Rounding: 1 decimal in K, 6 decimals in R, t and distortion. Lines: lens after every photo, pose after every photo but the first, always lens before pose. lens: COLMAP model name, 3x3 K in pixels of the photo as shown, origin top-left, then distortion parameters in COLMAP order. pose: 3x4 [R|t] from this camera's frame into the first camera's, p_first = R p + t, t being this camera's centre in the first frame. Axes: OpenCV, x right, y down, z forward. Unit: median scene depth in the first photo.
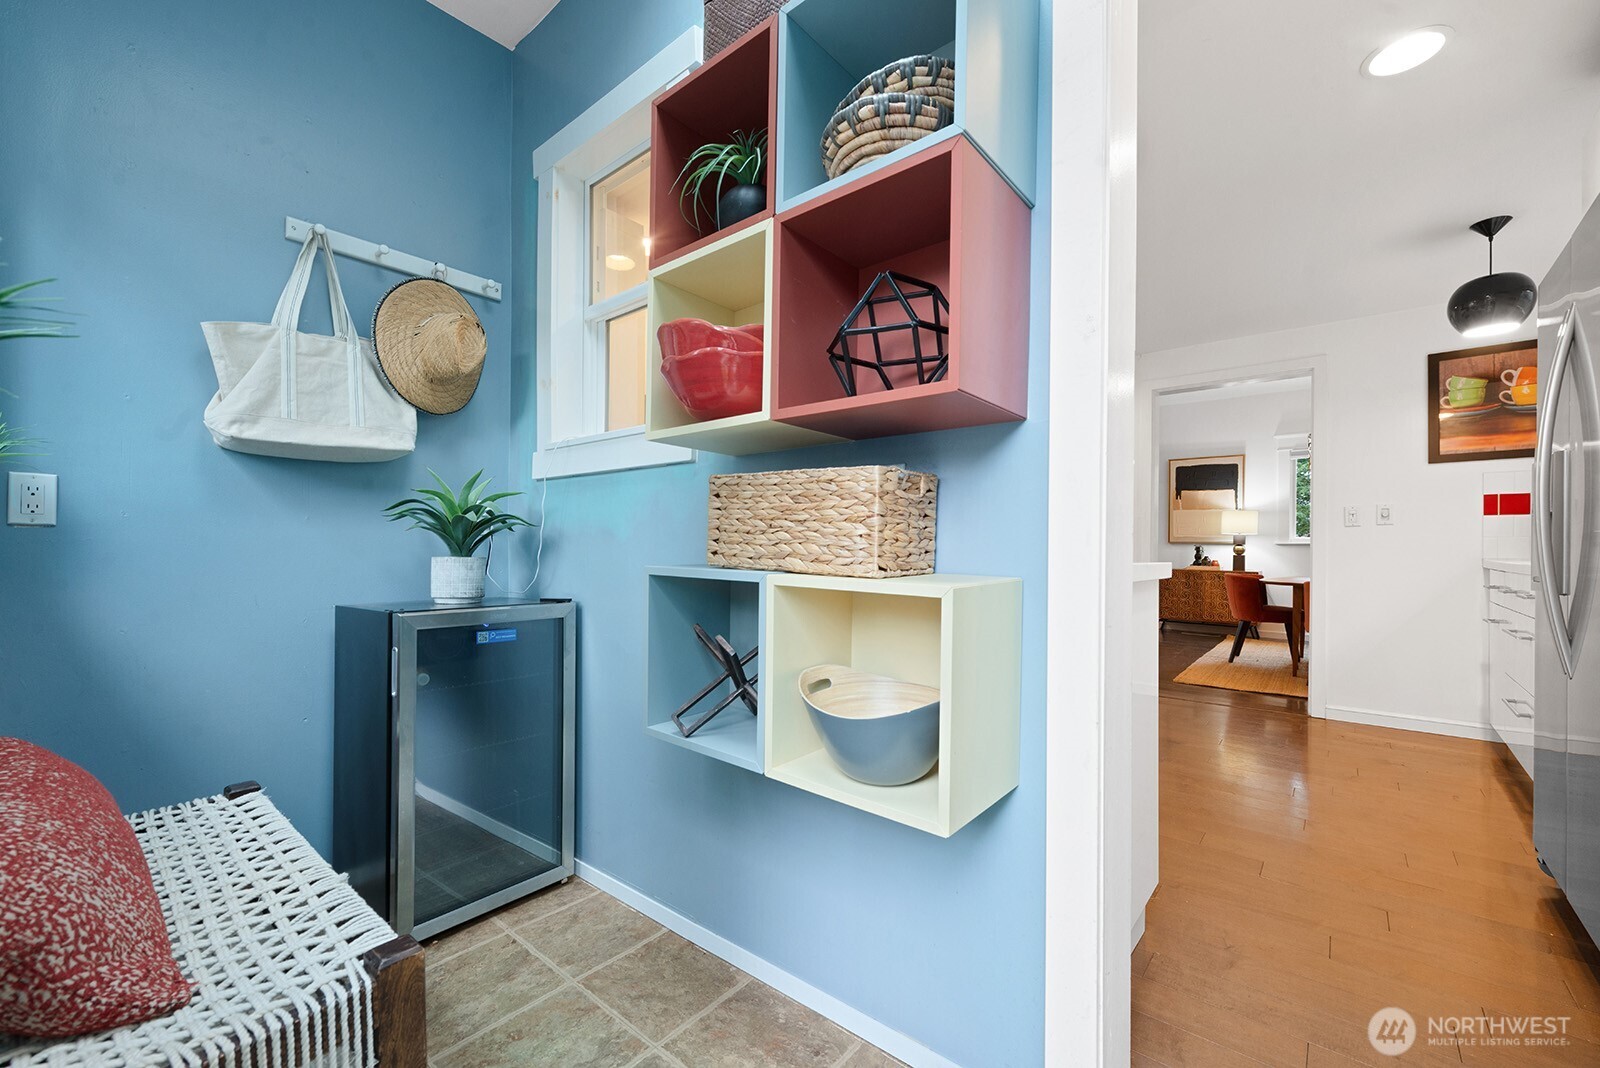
lens RADIAL K [[658.7, 0, 797.6], [0, 658.7, 538.6], [0, 0, 1]] dist [0.003505, 0.000188]
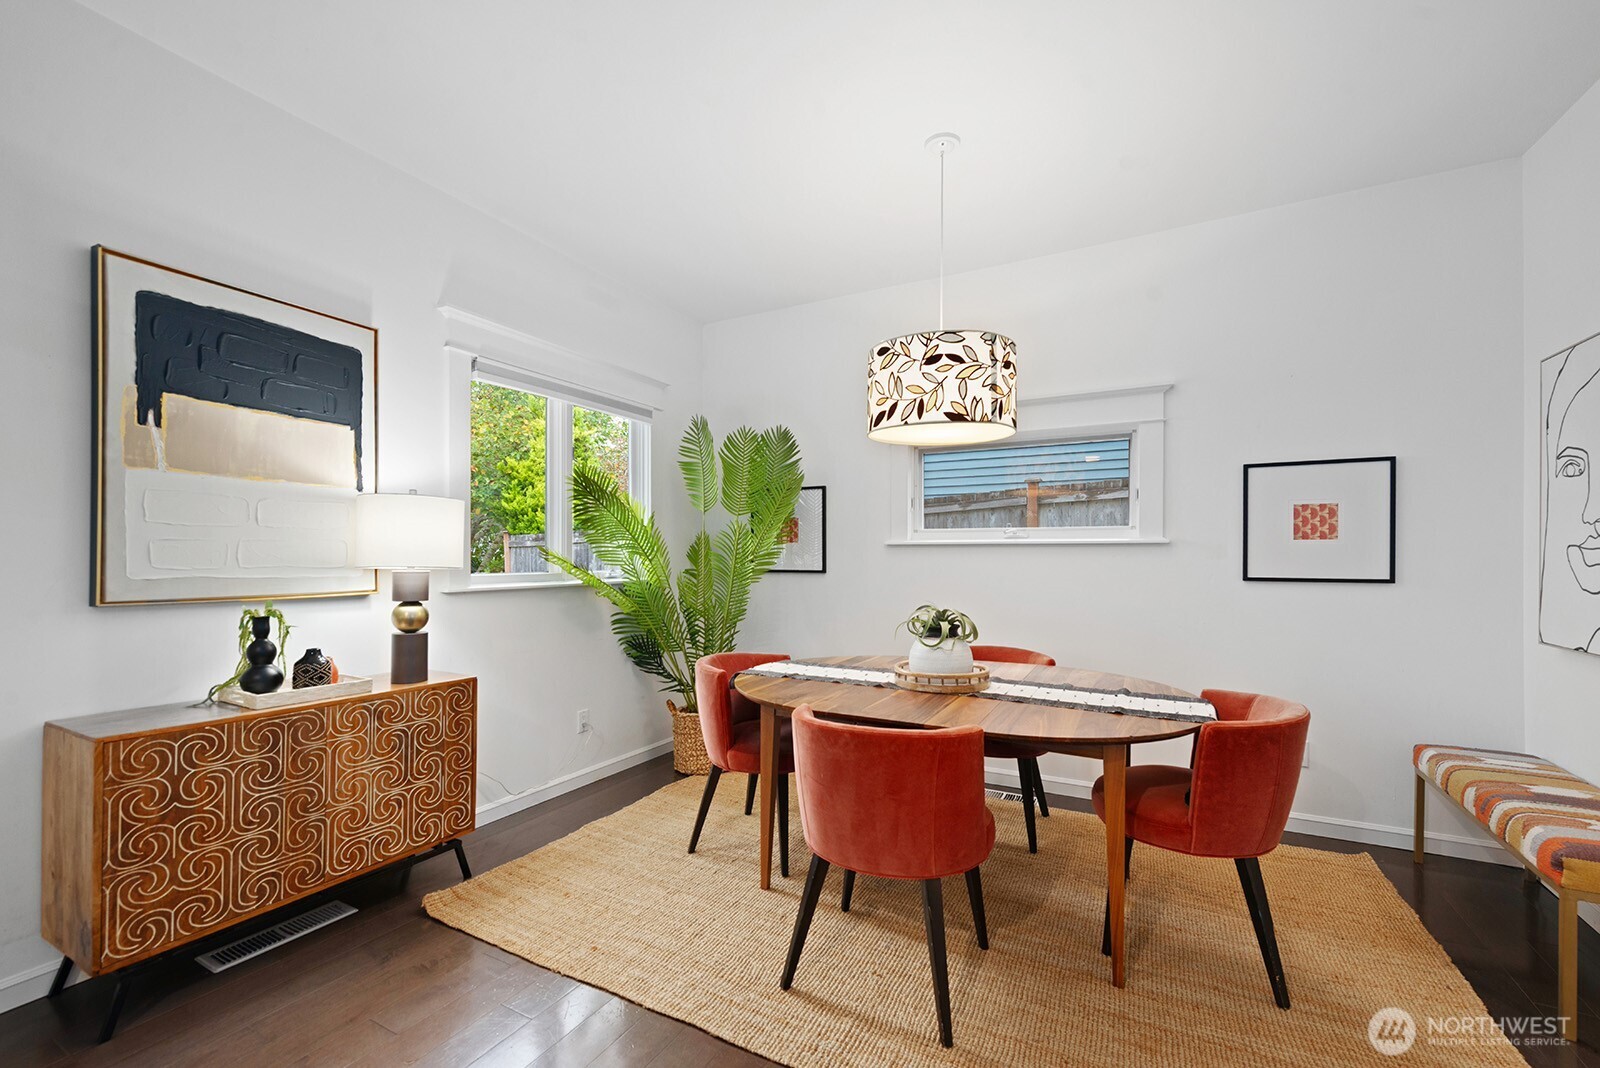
lens RADIAL K [[658.7, 0, 800.1], [0, 658.7, 540.7], [0, 0, 1]] dist [0.003505, 0.000188]
pose [[-0.203925, 0.018570, 0.978810, 0.305415], [-0.001294, 0.999814, -0.019238, -0.013647], [-0.978986, -0.005190, -0.203863, 0.849519]]
